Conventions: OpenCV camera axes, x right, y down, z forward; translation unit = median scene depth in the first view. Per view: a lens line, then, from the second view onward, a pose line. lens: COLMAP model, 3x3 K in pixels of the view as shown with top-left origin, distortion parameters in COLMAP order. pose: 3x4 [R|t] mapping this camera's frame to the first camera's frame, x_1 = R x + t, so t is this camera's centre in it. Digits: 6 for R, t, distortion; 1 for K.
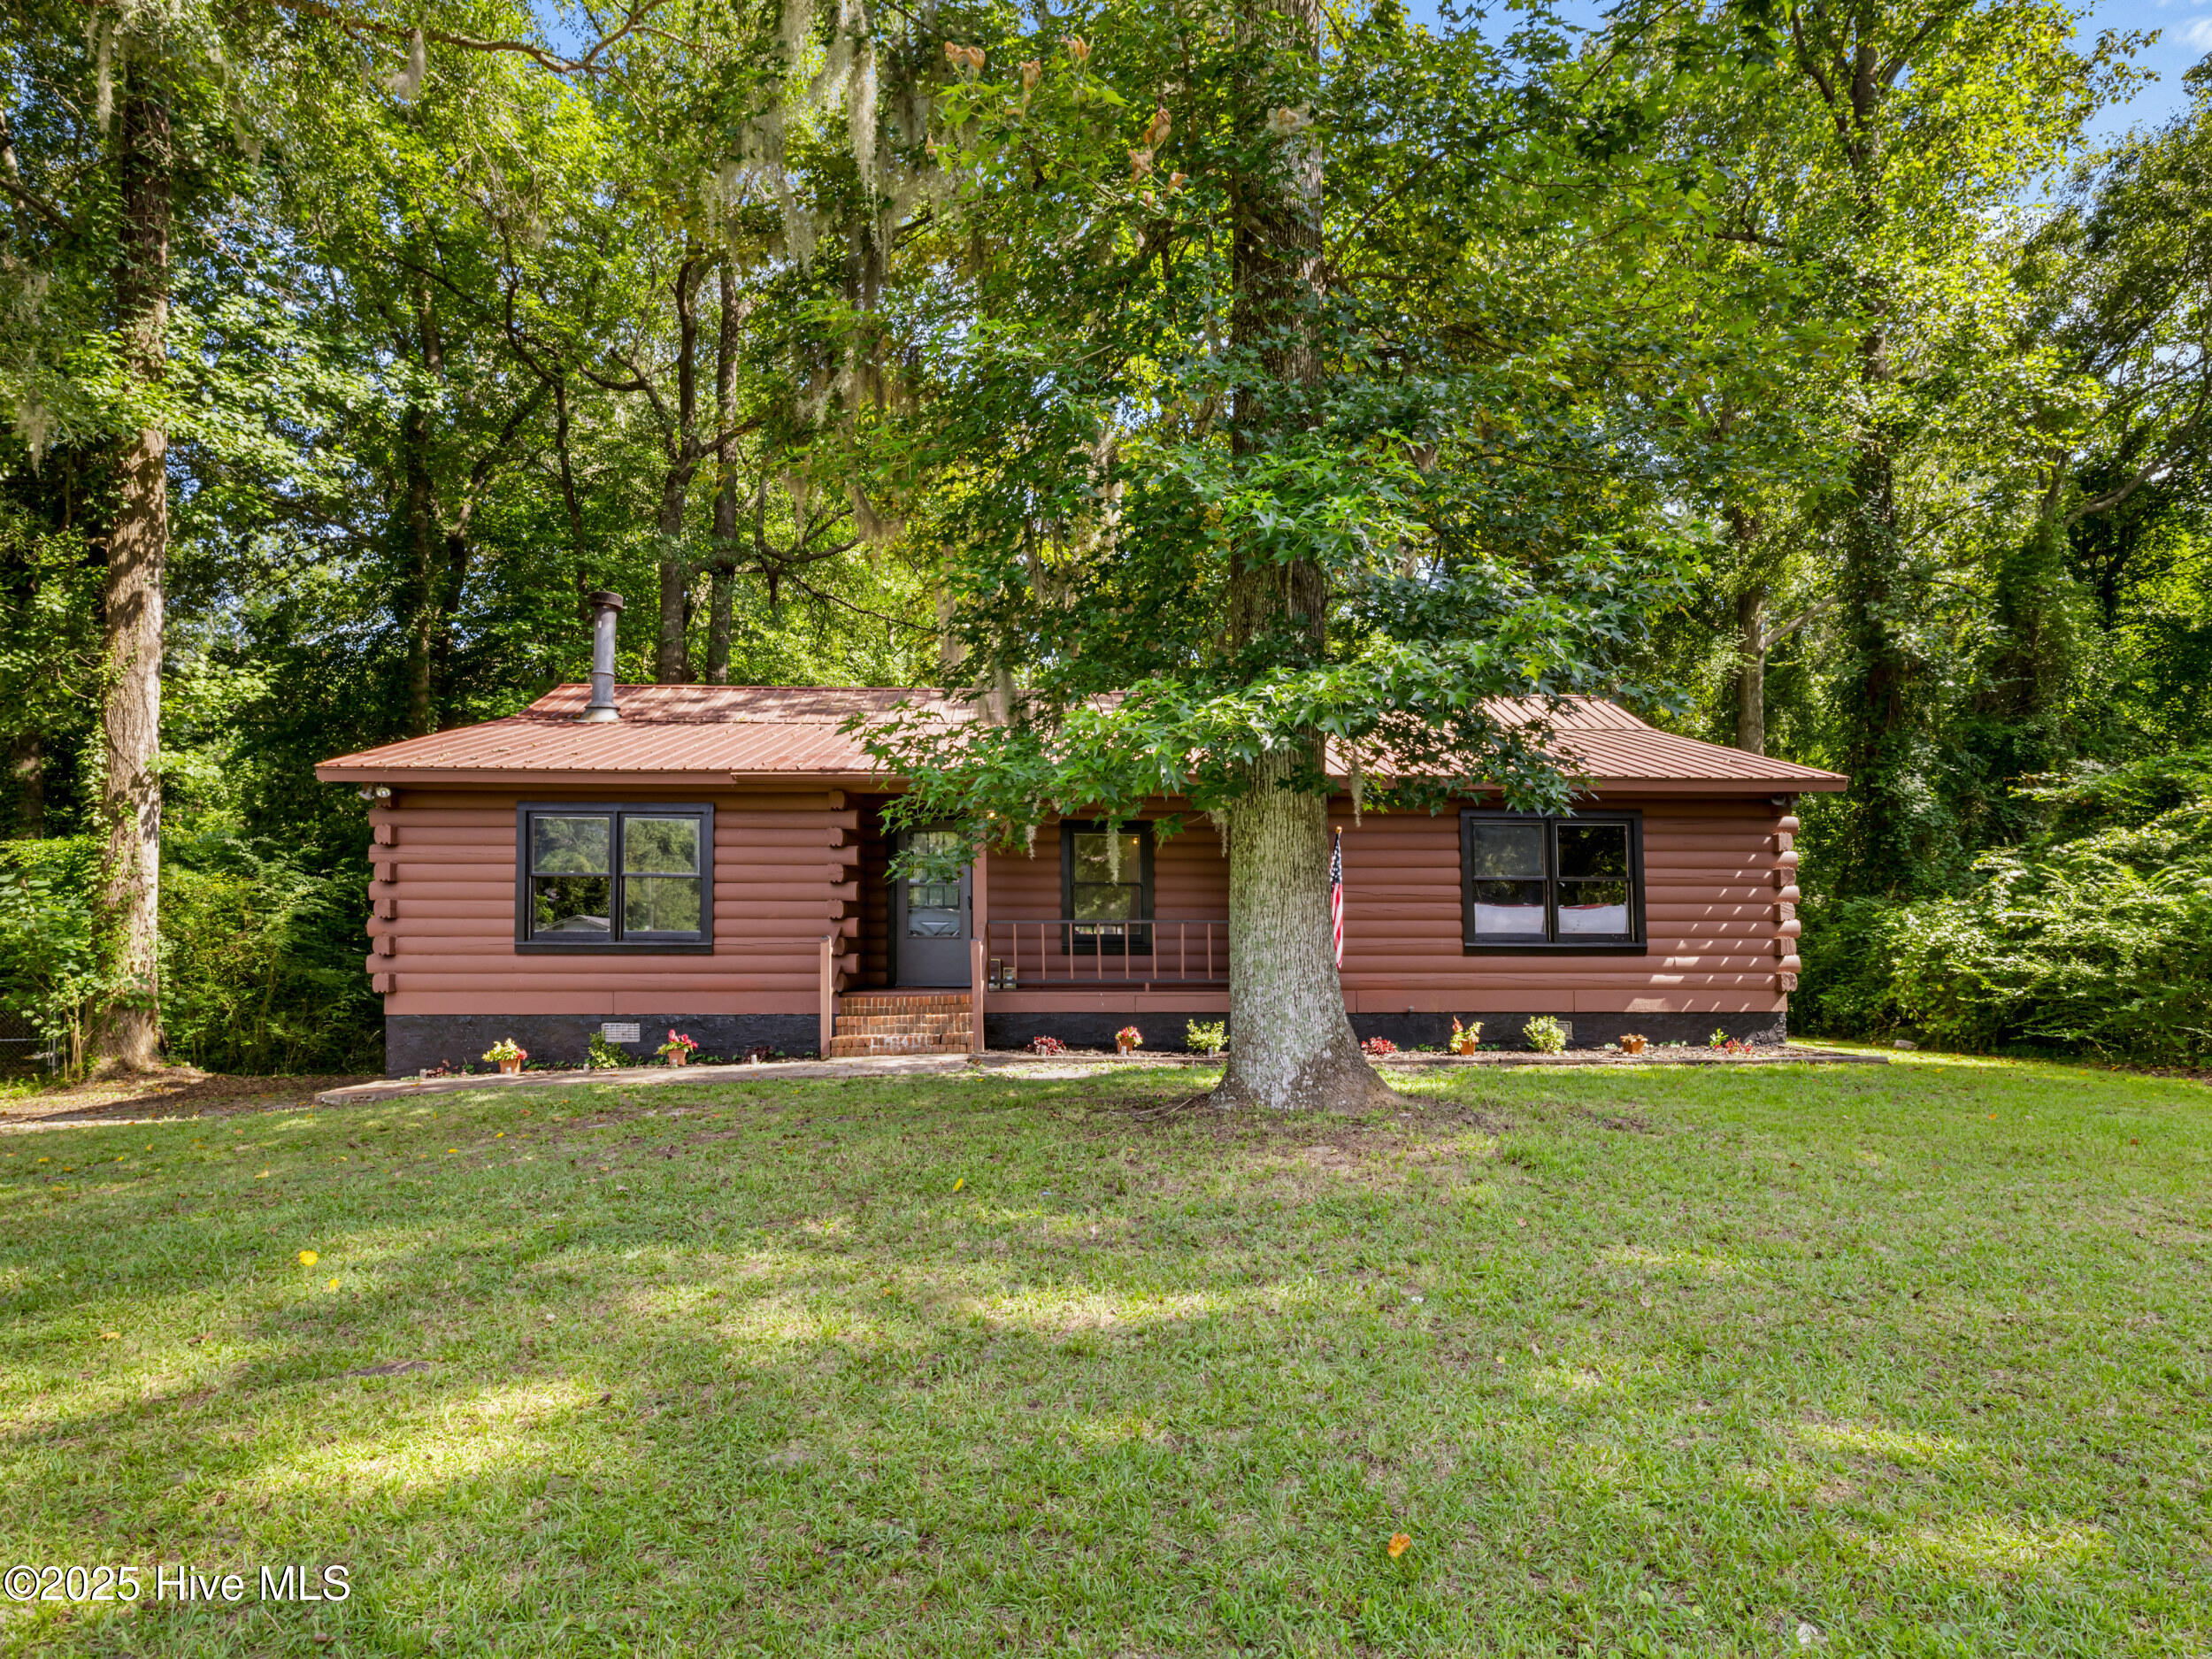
lens RADIAL K [[1176.1, 0, 1108.8], [0, 1176.1, 875.3], [0, 0, 1]] dist [0.000230, 0.000318]
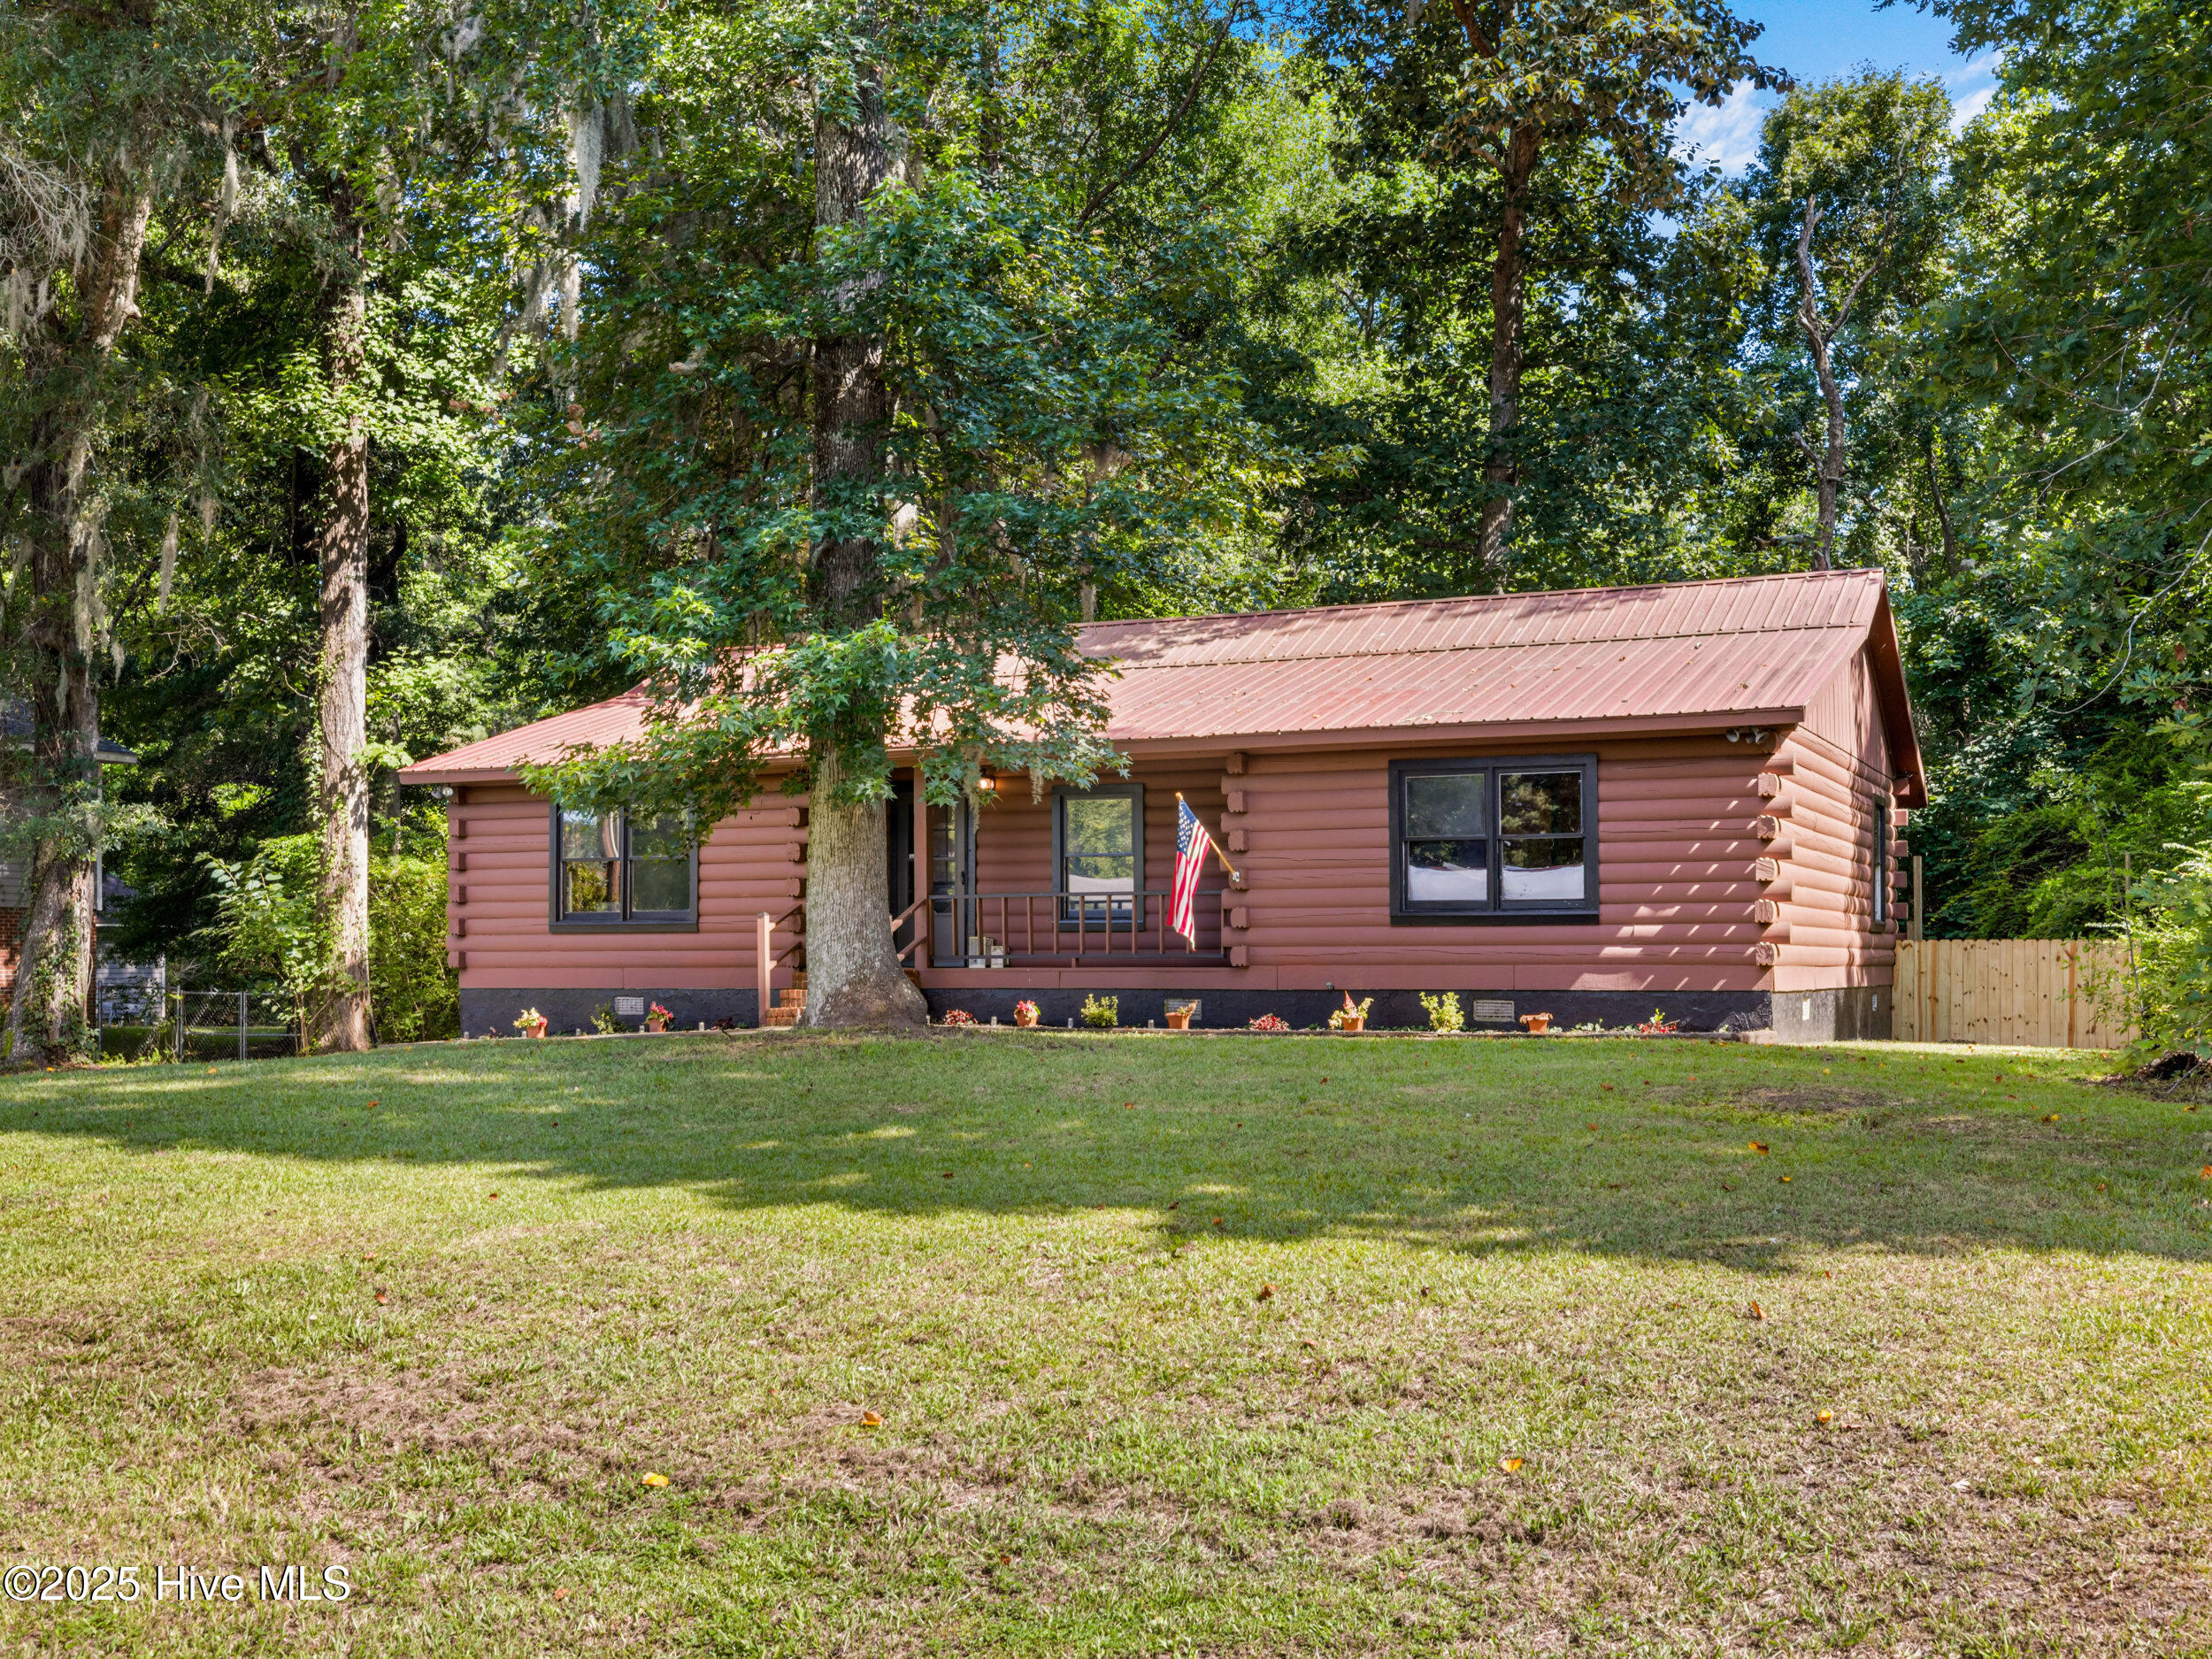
lens RADIAL K [[2390.1, 0, 1106.0], [0, 2390.1, 829.5], [0, 0, 1]] dist [-0.024909, -0.019224]
pose [[0.885088, -0.029473, -0.464489, 0.732517], [0.030184, 0.999527, -0.005907, -0.000784], [0.464443, -0.008792, 0.885559, -0.538053]]
